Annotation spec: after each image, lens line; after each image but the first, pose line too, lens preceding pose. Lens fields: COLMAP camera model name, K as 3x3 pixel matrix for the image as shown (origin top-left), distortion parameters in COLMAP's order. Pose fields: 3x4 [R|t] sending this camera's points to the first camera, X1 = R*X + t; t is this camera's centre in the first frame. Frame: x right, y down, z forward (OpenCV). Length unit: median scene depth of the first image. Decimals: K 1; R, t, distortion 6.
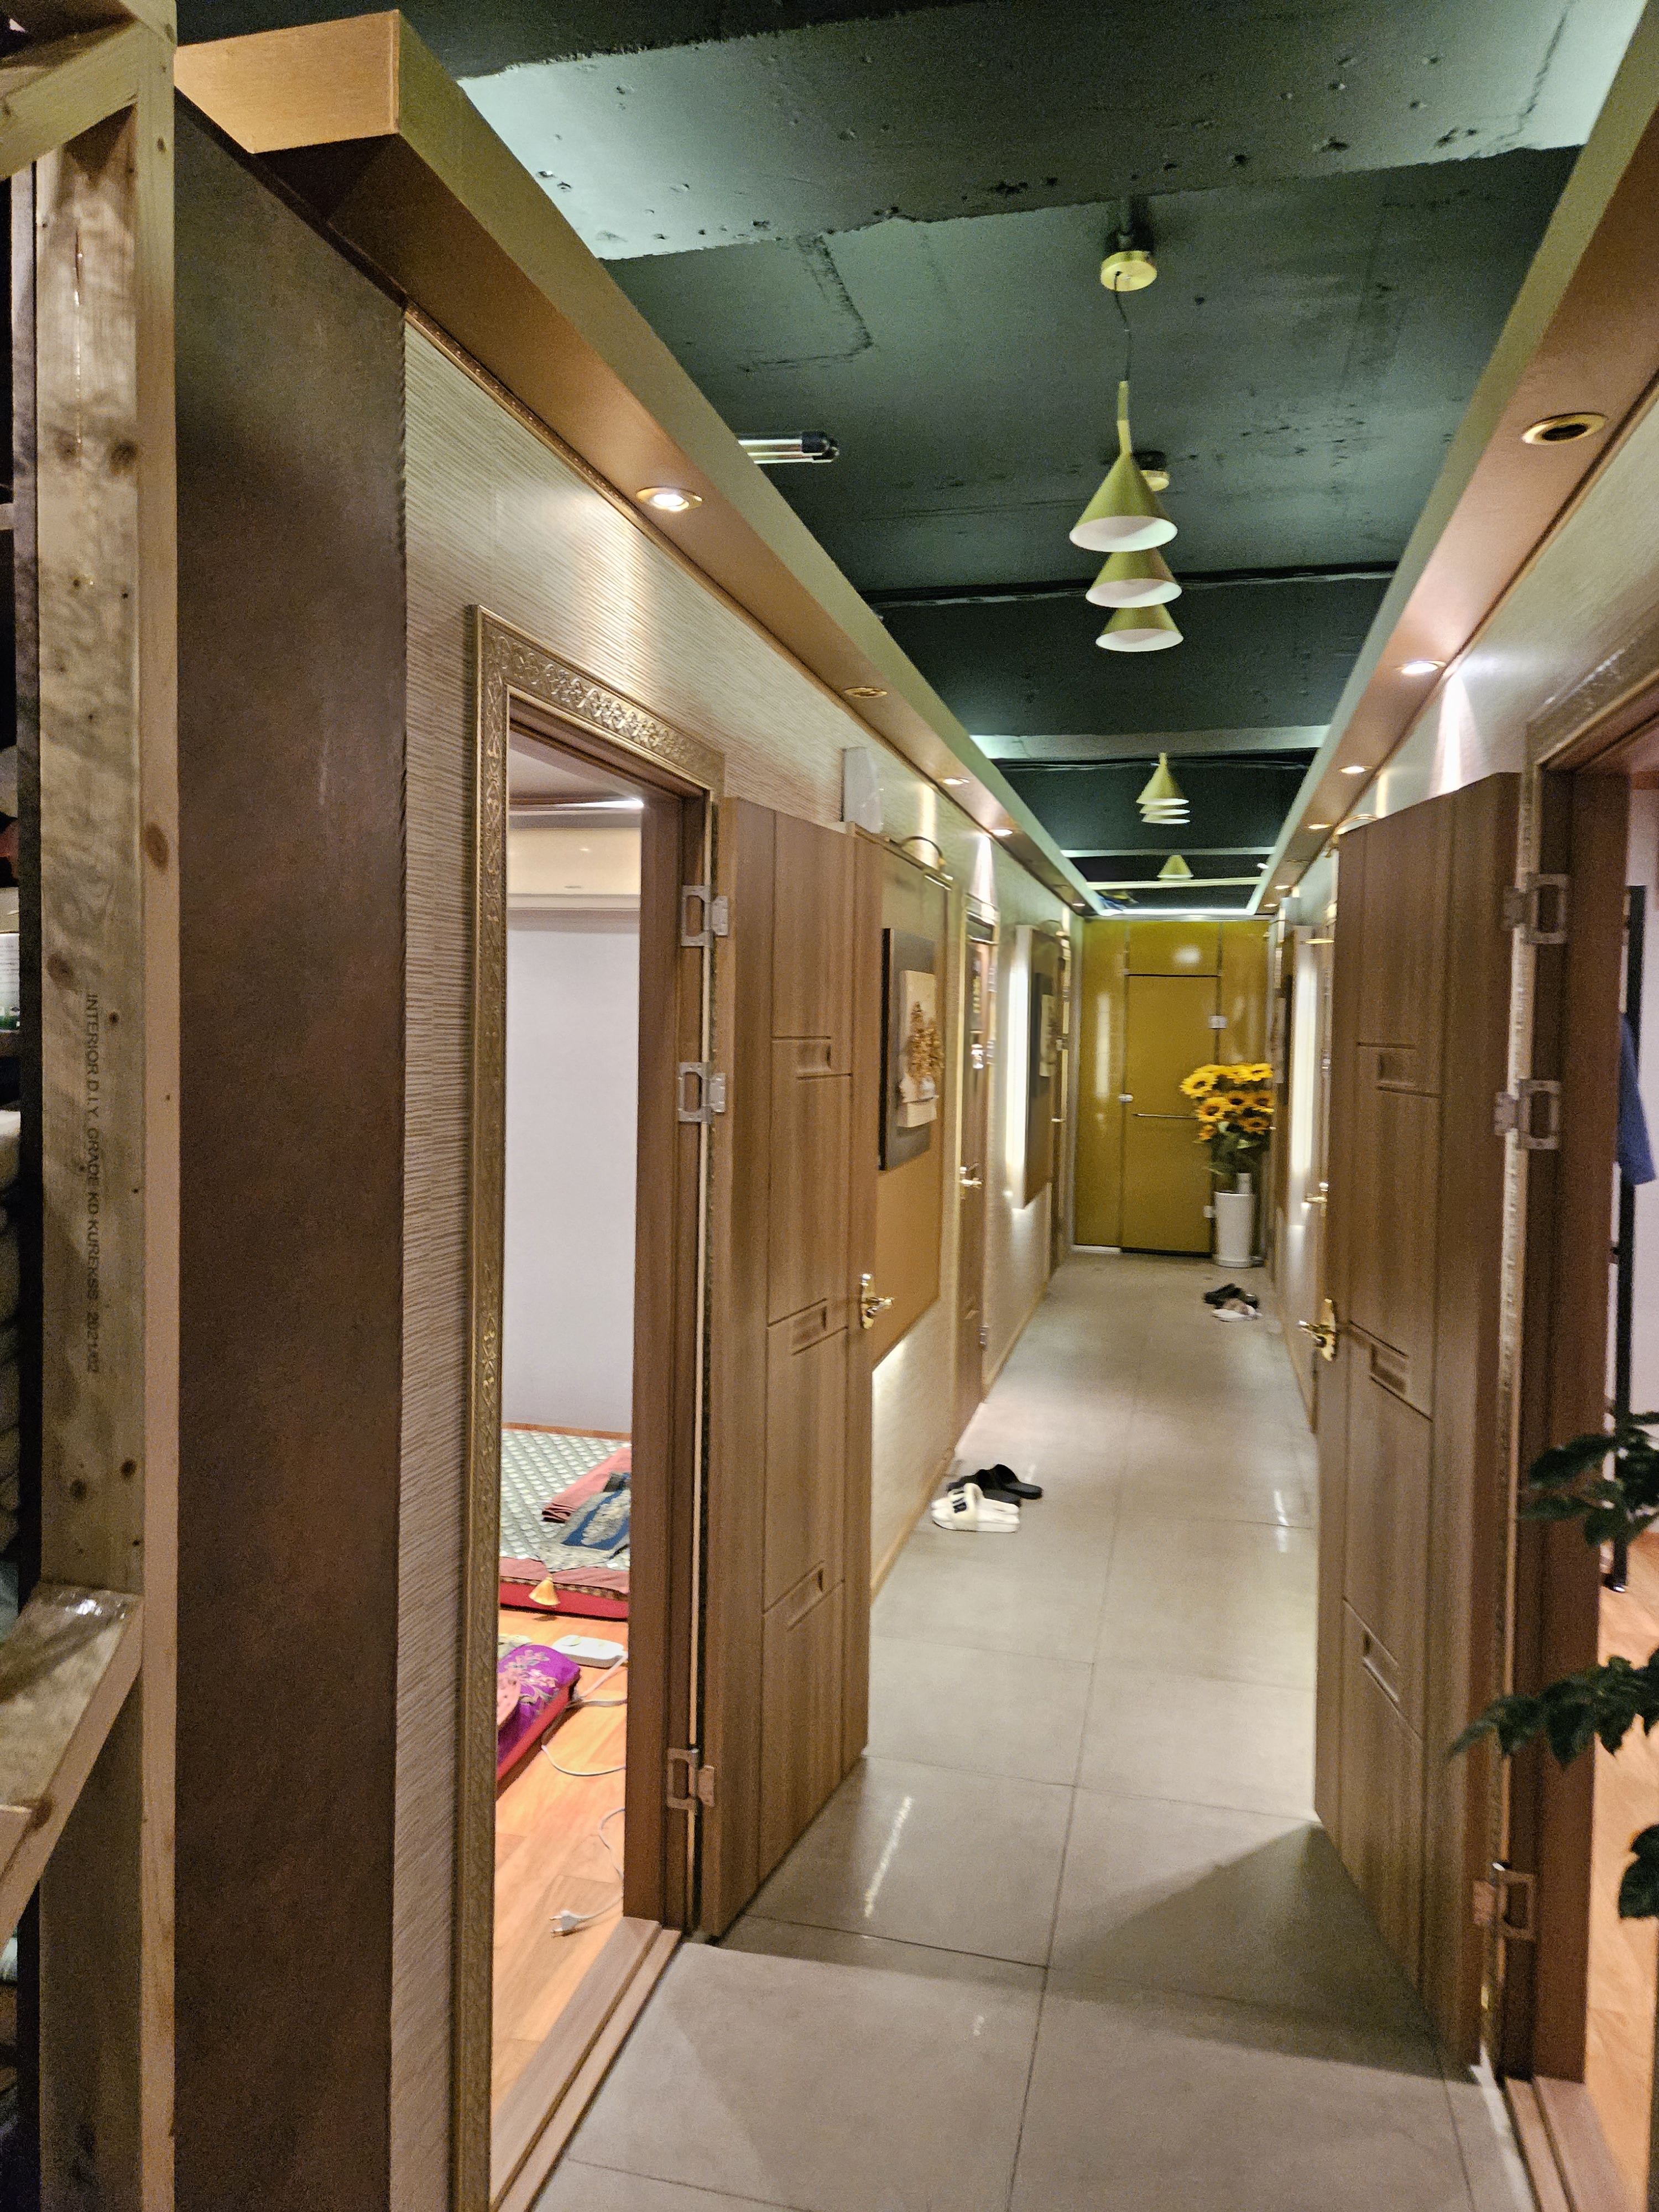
lens RADIAL K [[1488.9, 0, 827.6], [0, 1488.9, 1100.2], [0, 0, 1]] dist [-0.000030, 0.000390]
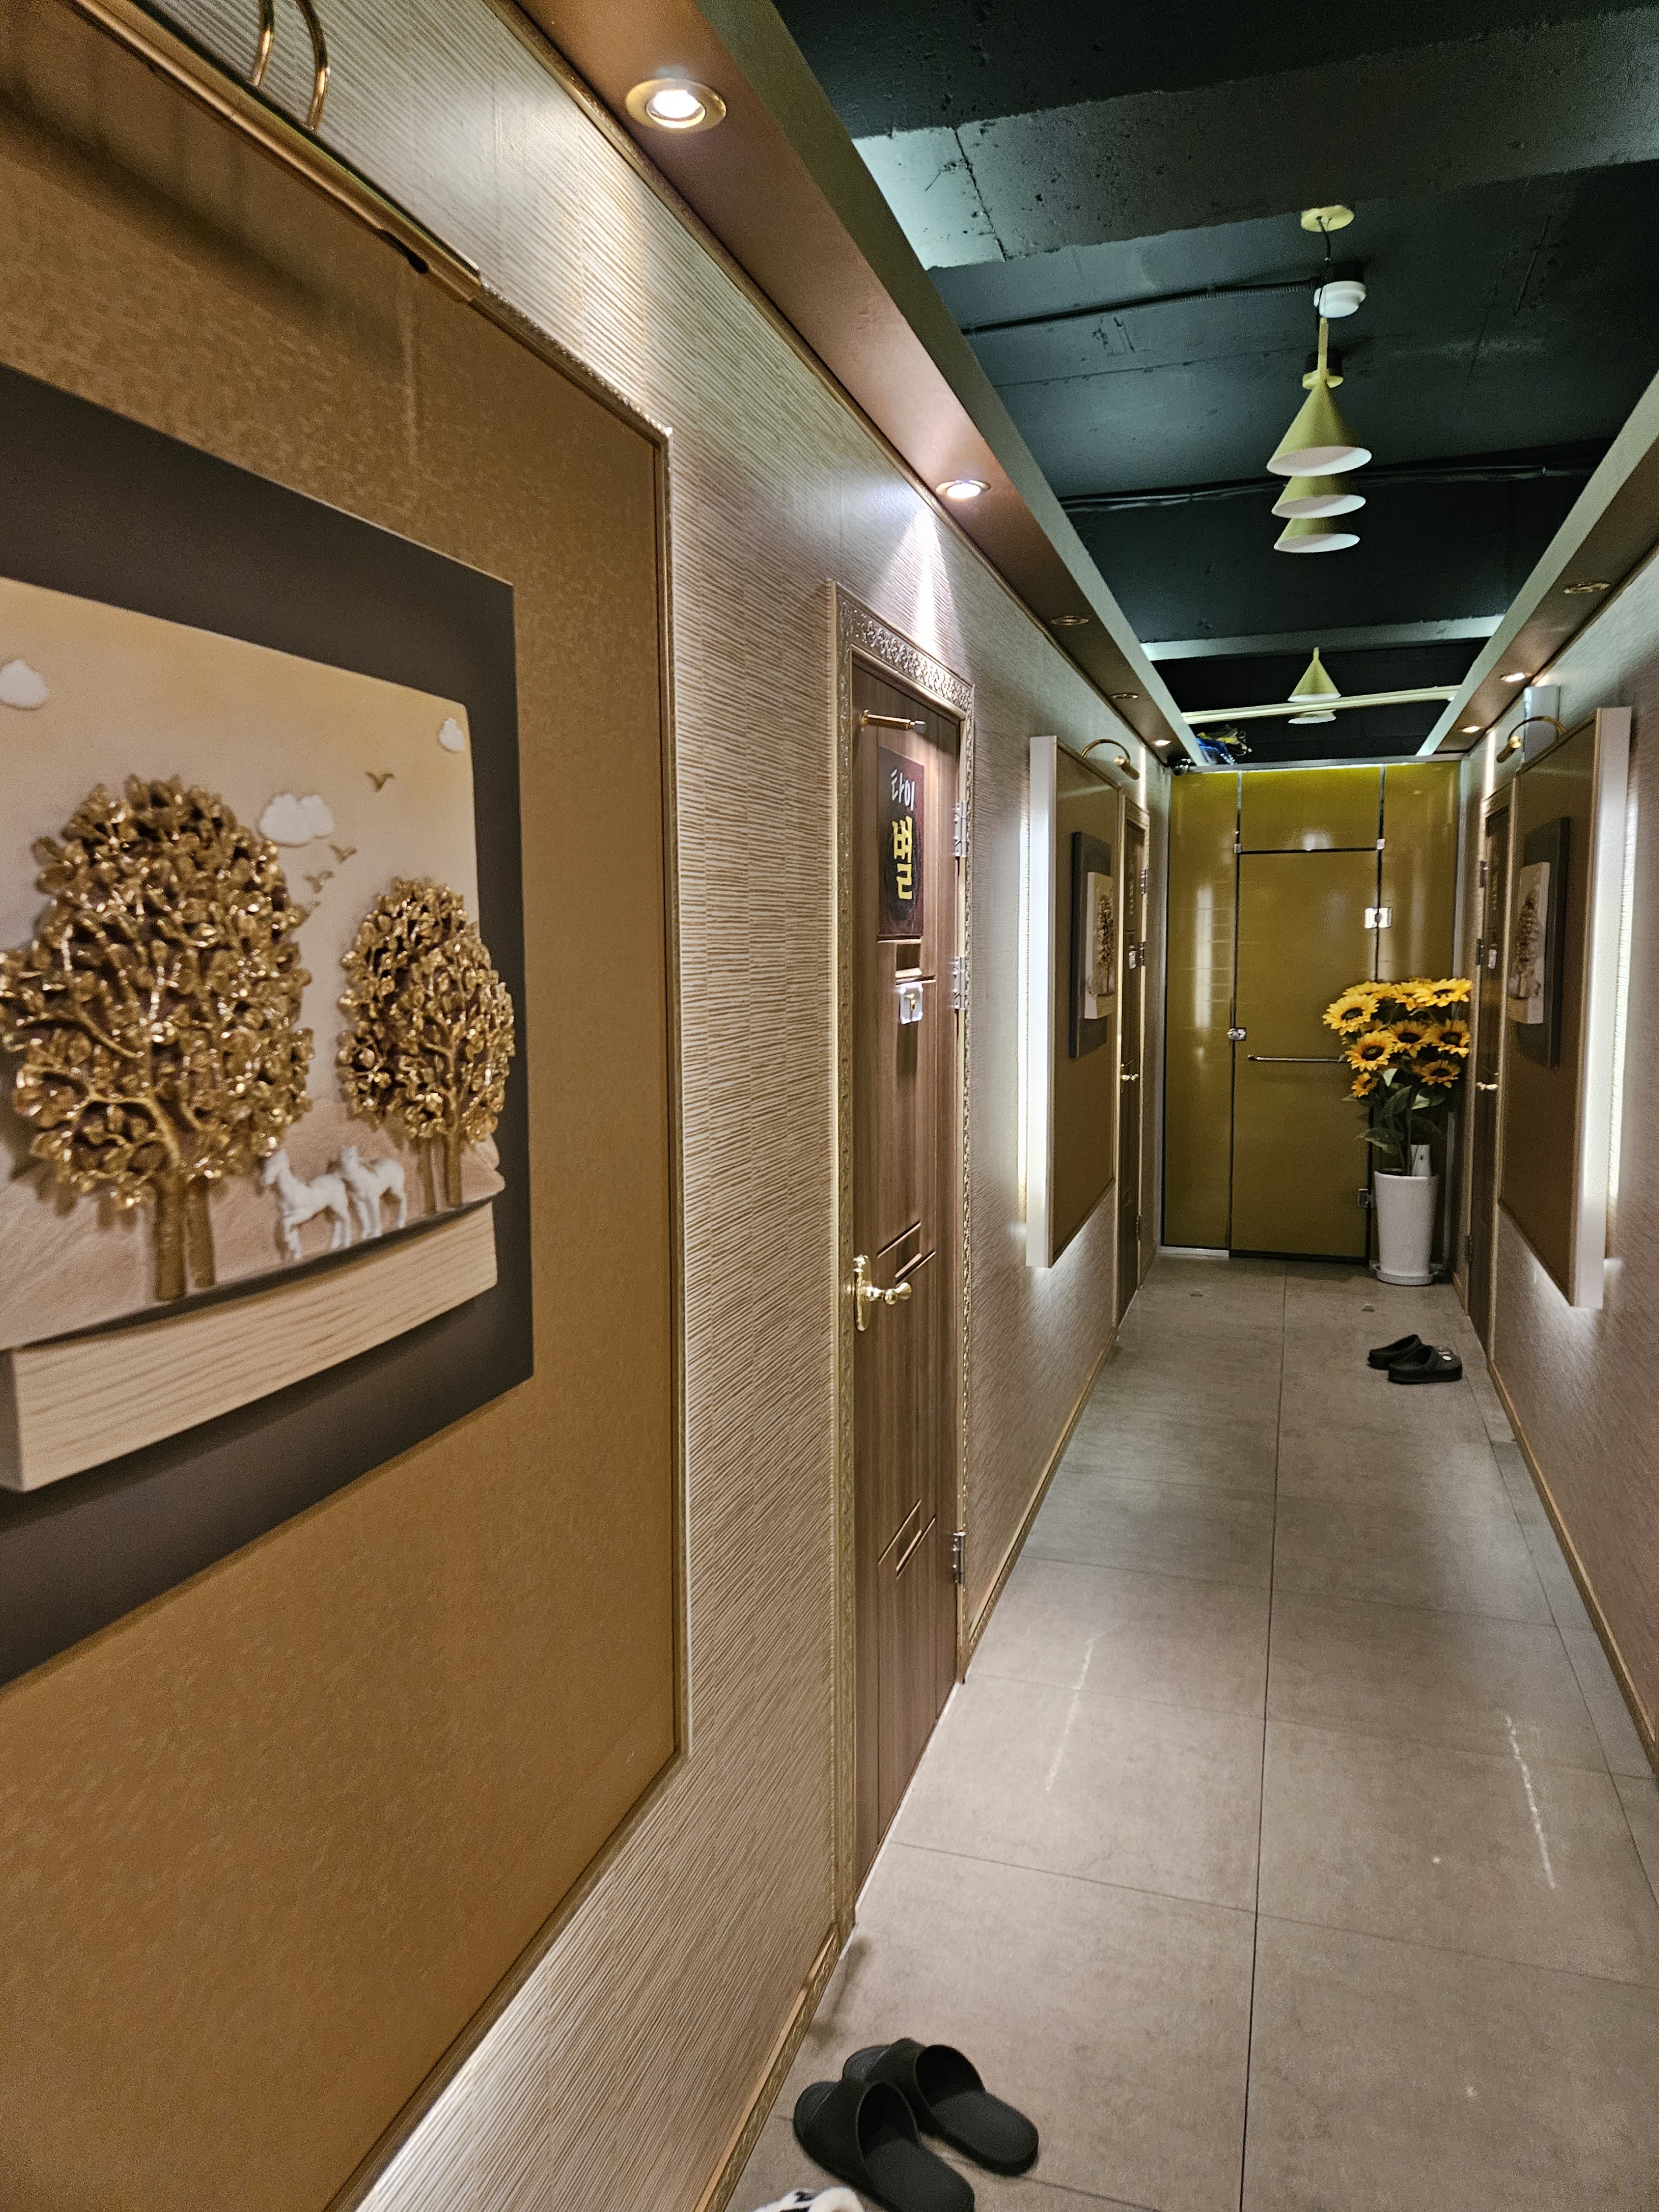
lens RADIAL K [[1471.1, 0, 822.6], [0, 1471.1, 1082.9], [0, 0, 1]] dist [0.087805, -0.071335]
pose [[0.997299, -0.015316, -0.071835, 0.062030], [0.018599, 0.998802, 0.045252, -0.013894], [0.071055, -0.046466, 0.996389, 0.323137]]
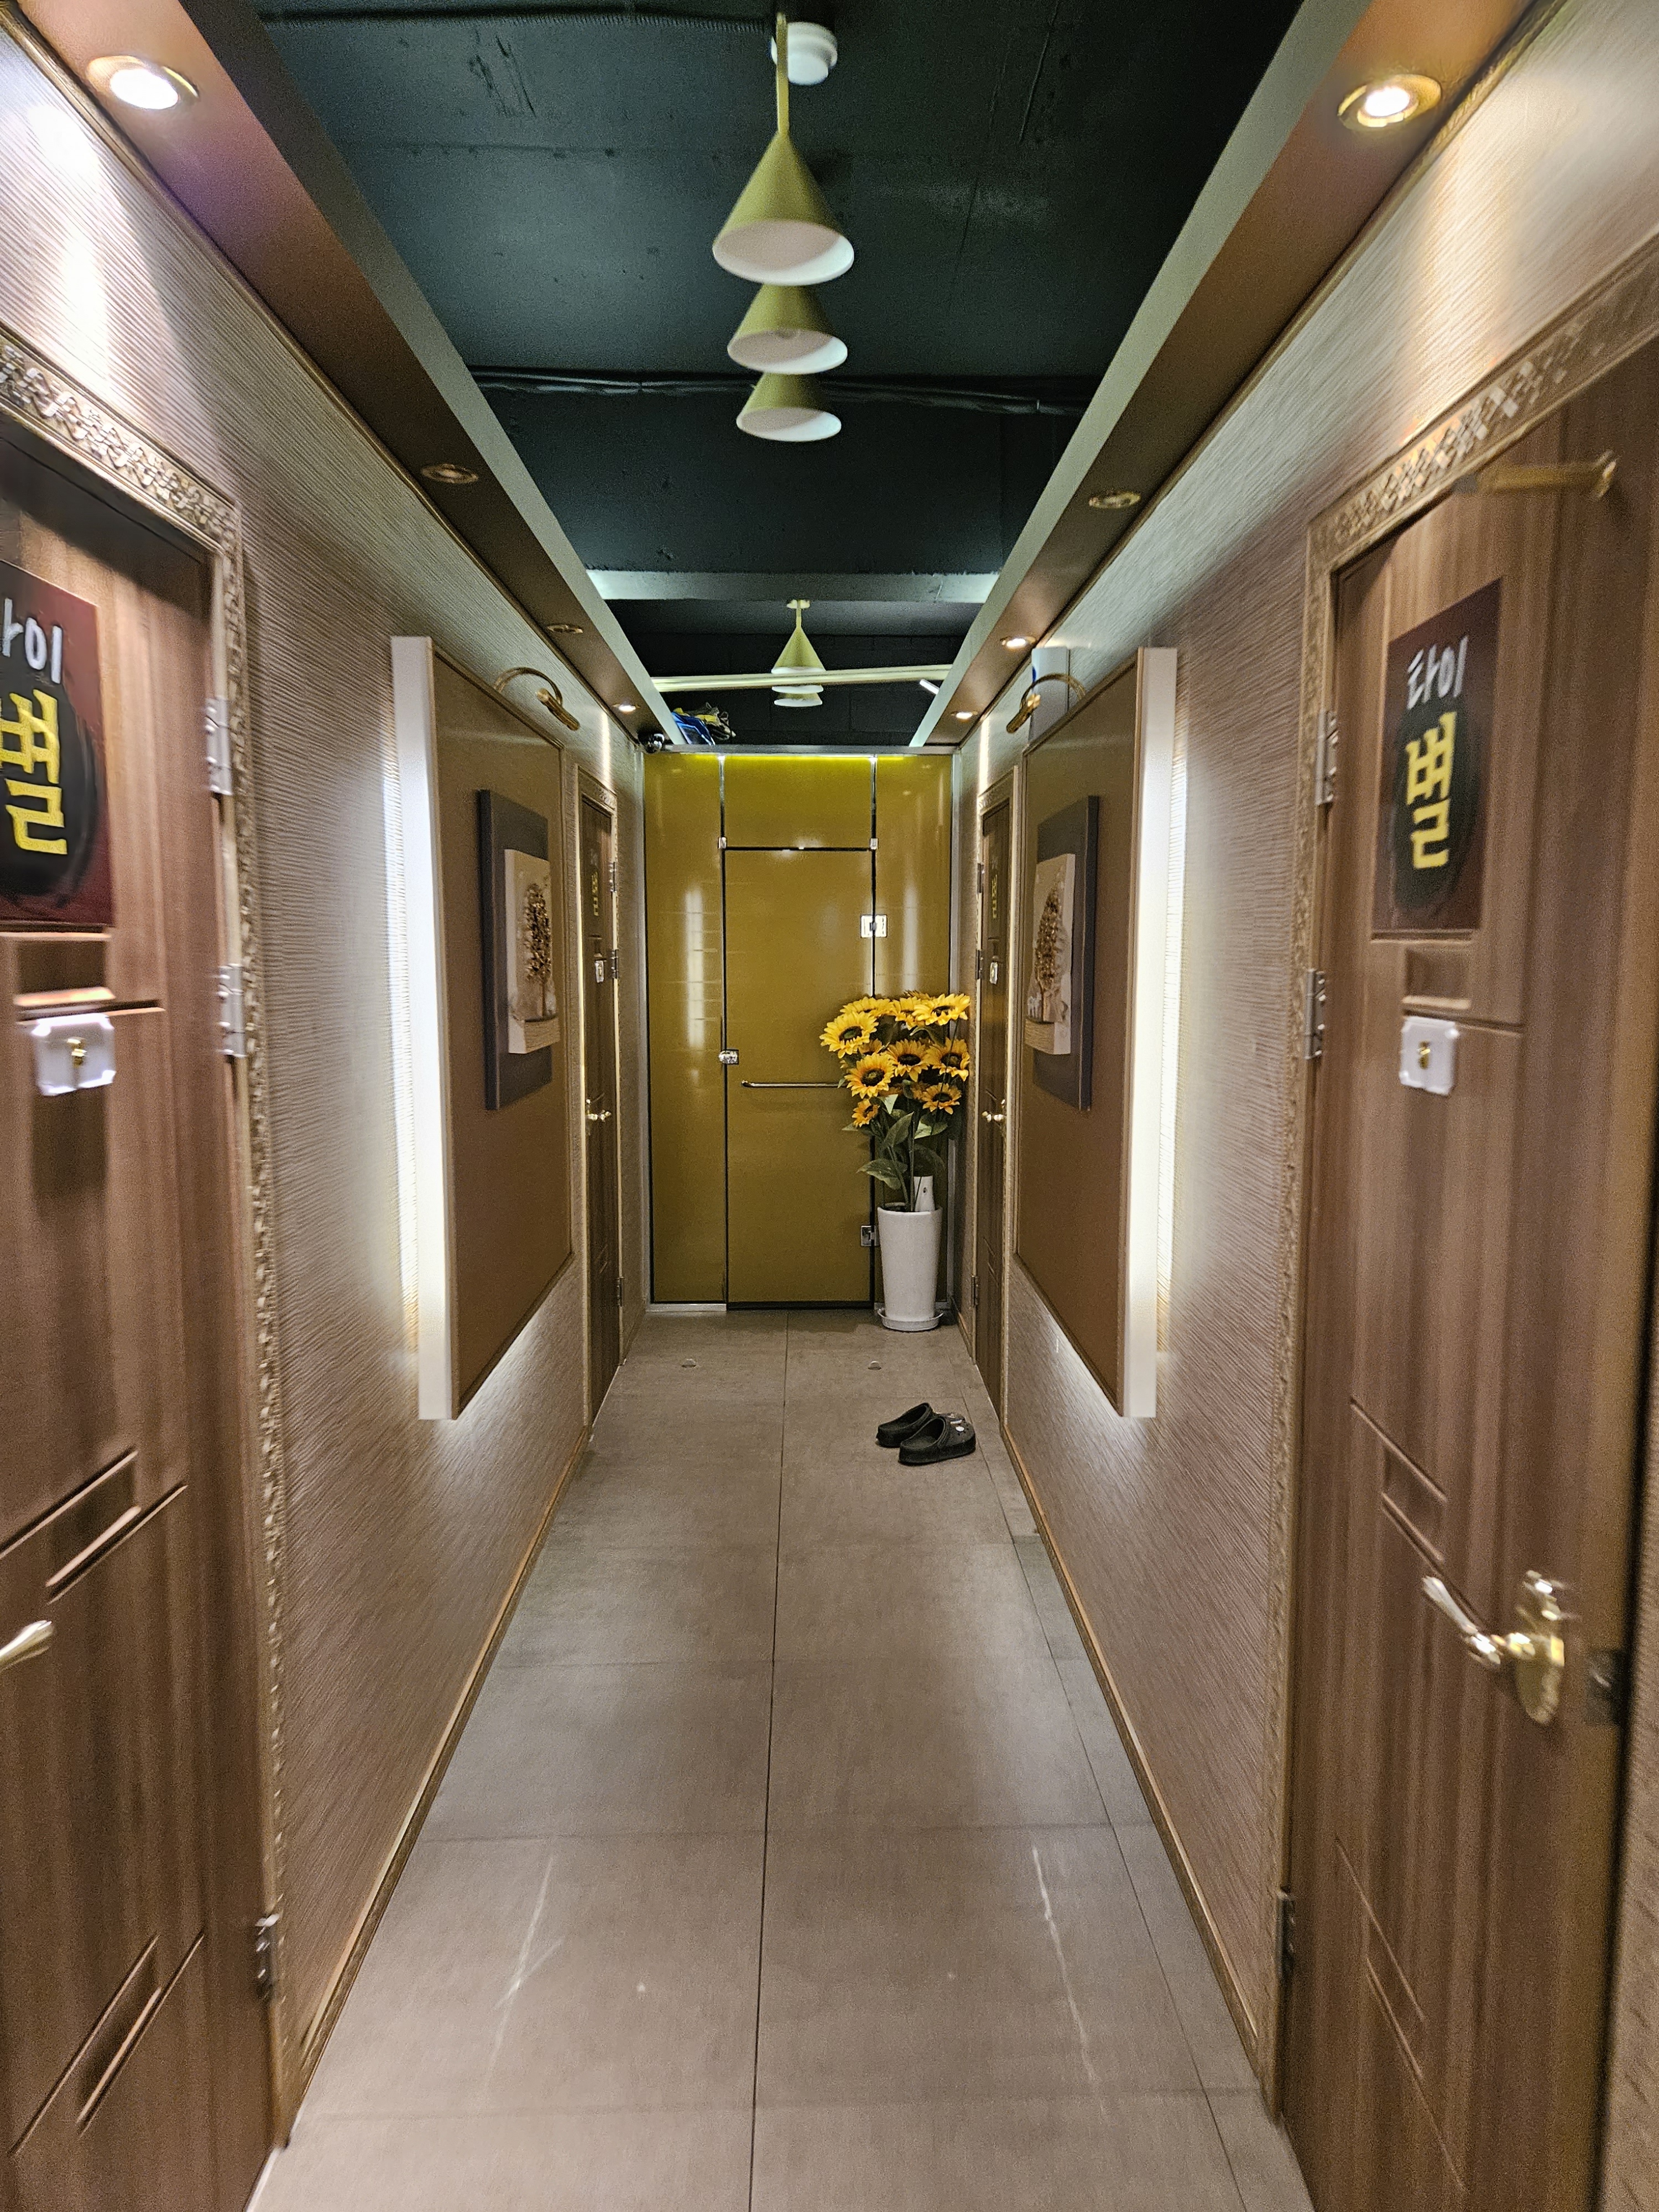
lens RADIAL K [[1492.7, 0, 829.5], [0, 1492.7, 1106.0], [0, 0, 1]] dist [0.090219, -0.076116]
pose [[0.966319, -0.042143, 0.253872, 0.090906], [0.027585, 0.997779, 0.060638, -0.017757], [-0.255863, -0.051592, 0.965335, 0.430838]]
